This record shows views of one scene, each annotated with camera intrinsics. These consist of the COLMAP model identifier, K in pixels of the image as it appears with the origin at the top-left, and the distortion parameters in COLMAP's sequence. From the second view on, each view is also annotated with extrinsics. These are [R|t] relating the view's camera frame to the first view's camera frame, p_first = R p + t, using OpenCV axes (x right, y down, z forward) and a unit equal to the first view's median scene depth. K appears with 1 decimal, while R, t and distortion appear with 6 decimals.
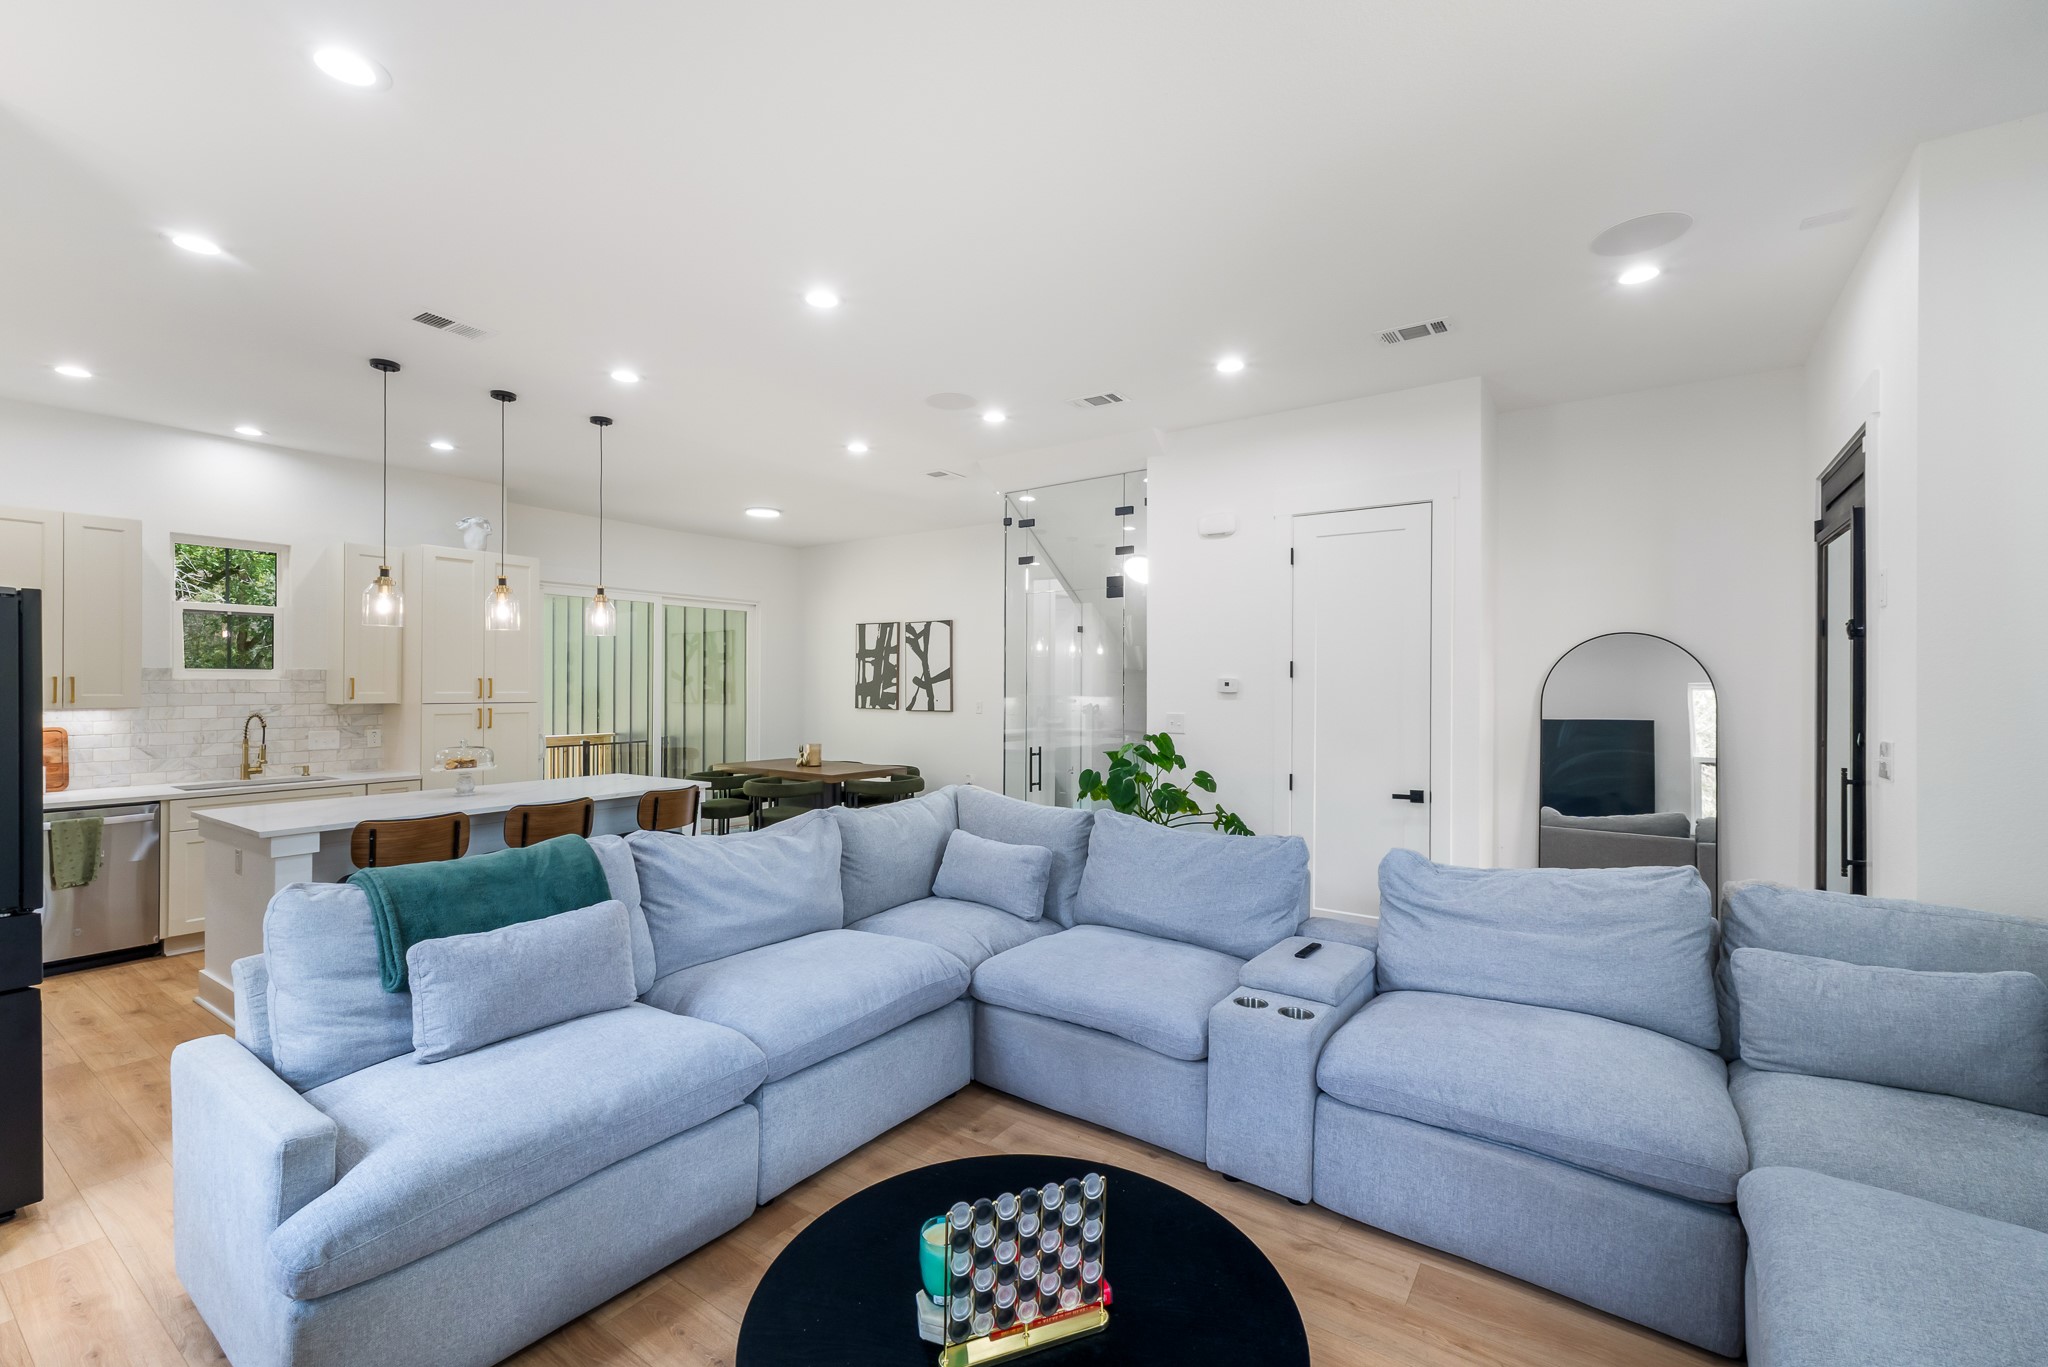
lens RADIAL K [[889.2, 0, 1024.0], [0, 889.2, 683.5], [0, 0, 1]] dist [-0.000255, -0.000553]
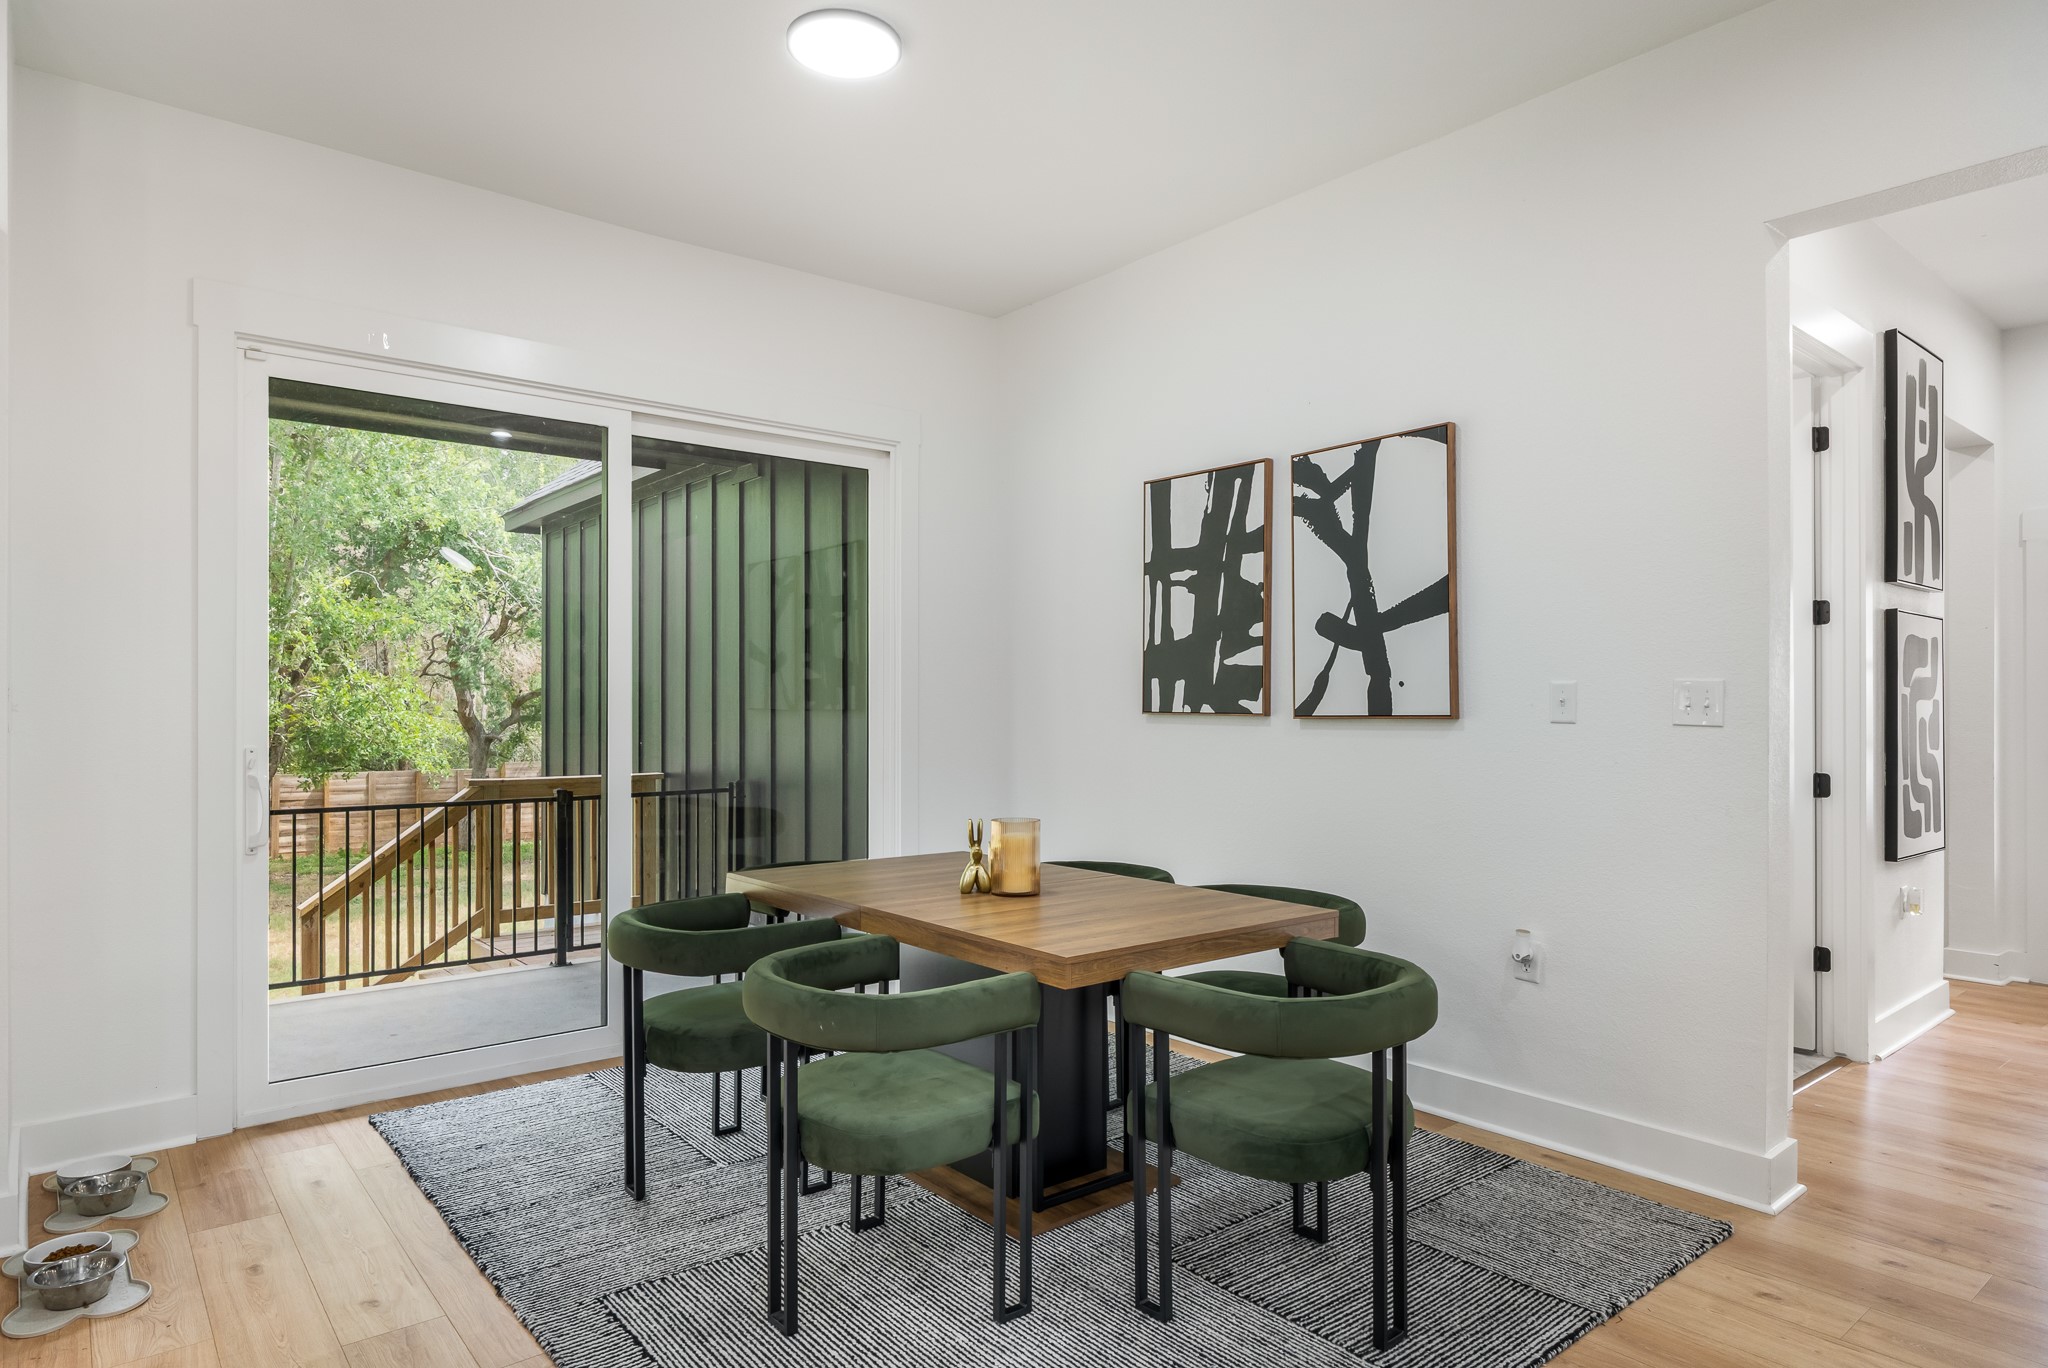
lens RADIAL K [[1204.8, 0, 1024.0], [0, 1204.8, 684.0], [0, 0, 1]] dist [-0.000191, 0.000020]
pose [[0.964654, -0.007964, -0.263400, -0.110182], [0.002328, 0.999762, -0.021700, 0.027211], [0.263510, 0.020320, 0.964443, 0.528733]]
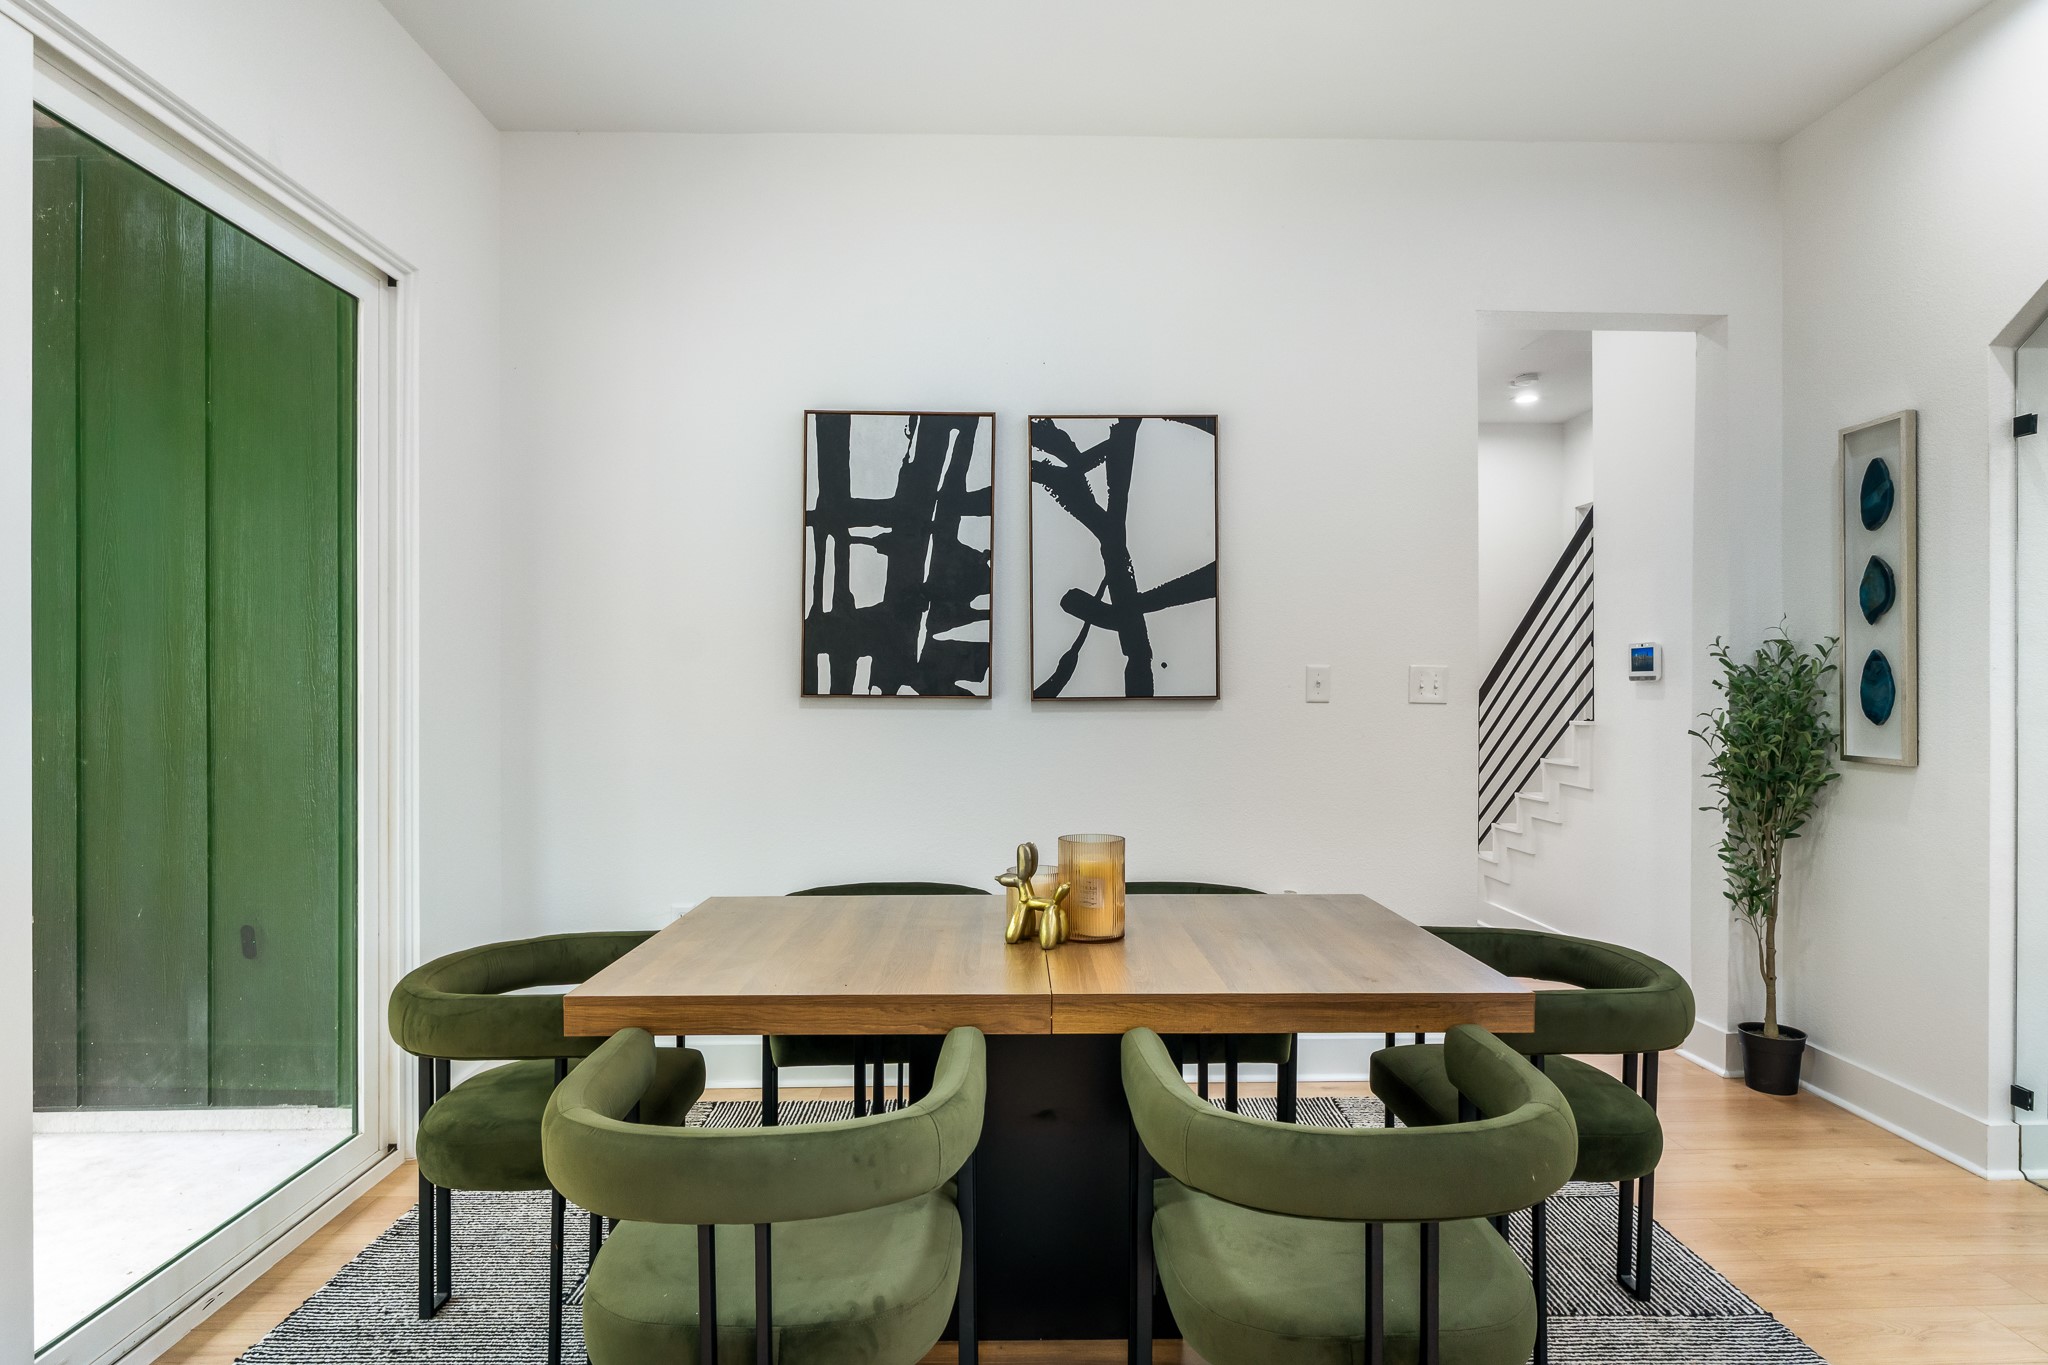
lens RADIAL K [[1118.0, 0, 1024.0], [0, 1118.0, 682.5], [0, 0, 1]] dist [-0.001336, -0.001971]
pose [[0.800174, -0.001923, 0.599765, -0.364712], [0.004655, 0.999985, -0.003003, 0.025430], [-0.599750, 0.005195, 0.800170, 0.681071]]
